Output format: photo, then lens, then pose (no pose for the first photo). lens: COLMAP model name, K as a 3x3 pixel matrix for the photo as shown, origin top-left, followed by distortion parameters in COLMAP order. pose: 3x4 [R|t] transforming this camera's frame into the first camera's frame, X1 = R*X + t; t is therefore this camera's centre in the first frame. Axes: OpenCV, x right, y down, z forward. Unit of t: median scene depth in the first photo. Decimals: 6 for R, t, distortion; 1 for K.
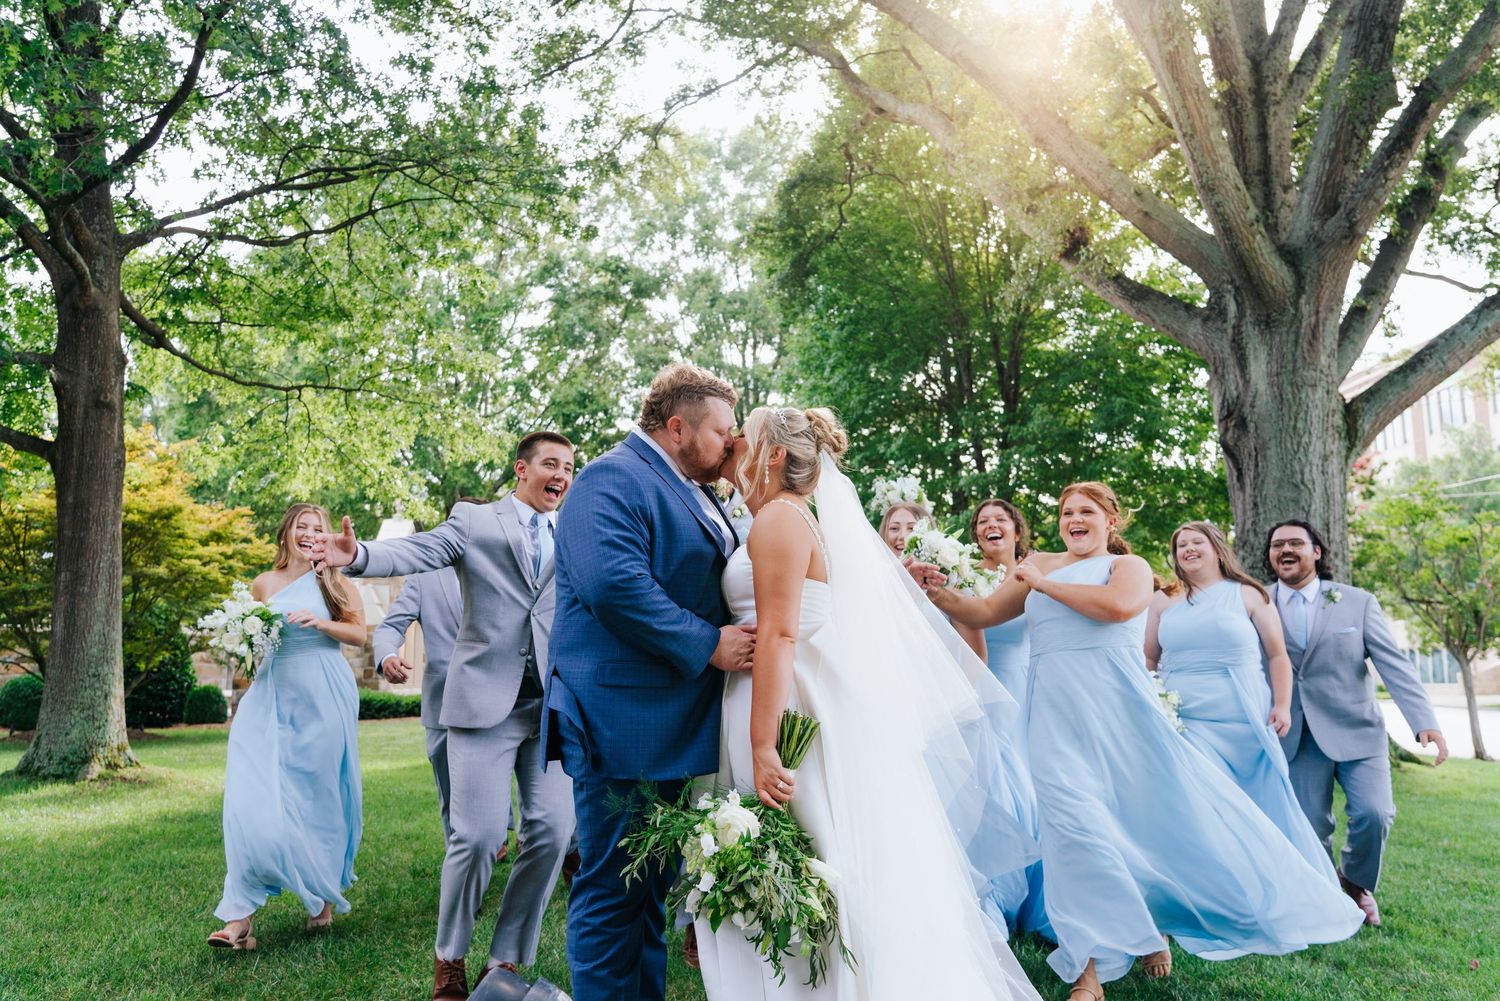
lens RADIAL K [[1210.7, 0, 750.0], [0, 1210.7, 500.5], [0, 0, 1]] dist [-0.052957, 0.001549]
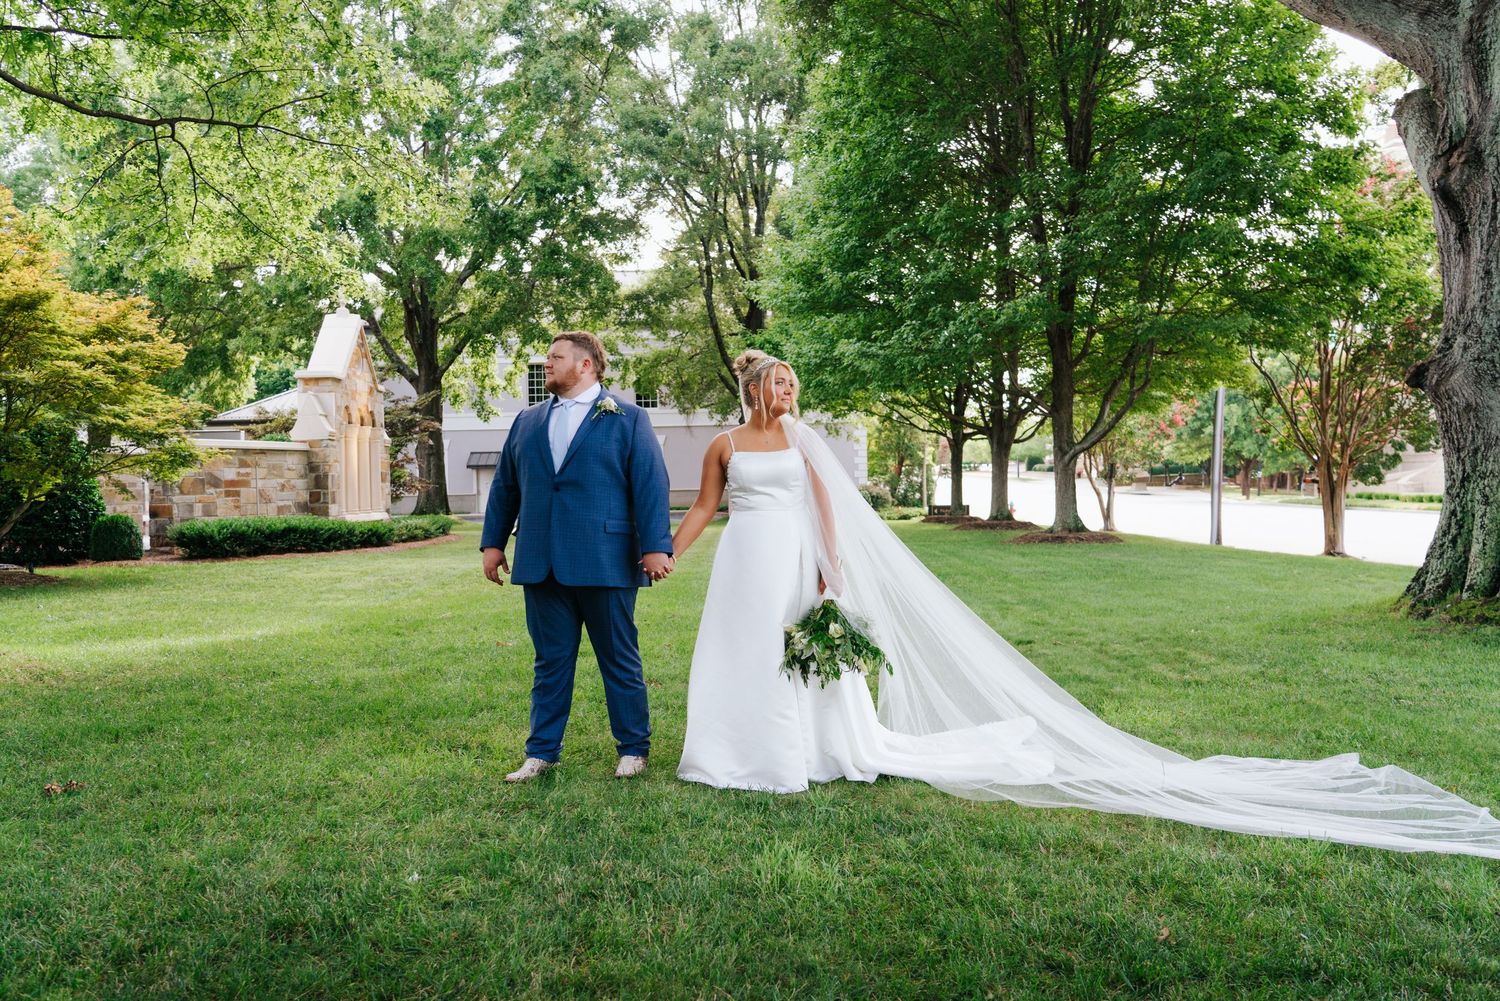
lens RADIAL K [[1268.9, 0, 750.0], [0, 1268.9, 500.5], [0, 0, 1]] dist [0.002483, 0.011406]
pose [[0.999950, -0.006701, 0.007442, -0.018619], [0.005468, 0.987928, 0.154819, 0.009943], [-0.008389, -0.154771, 0.987915, 0.119850]]
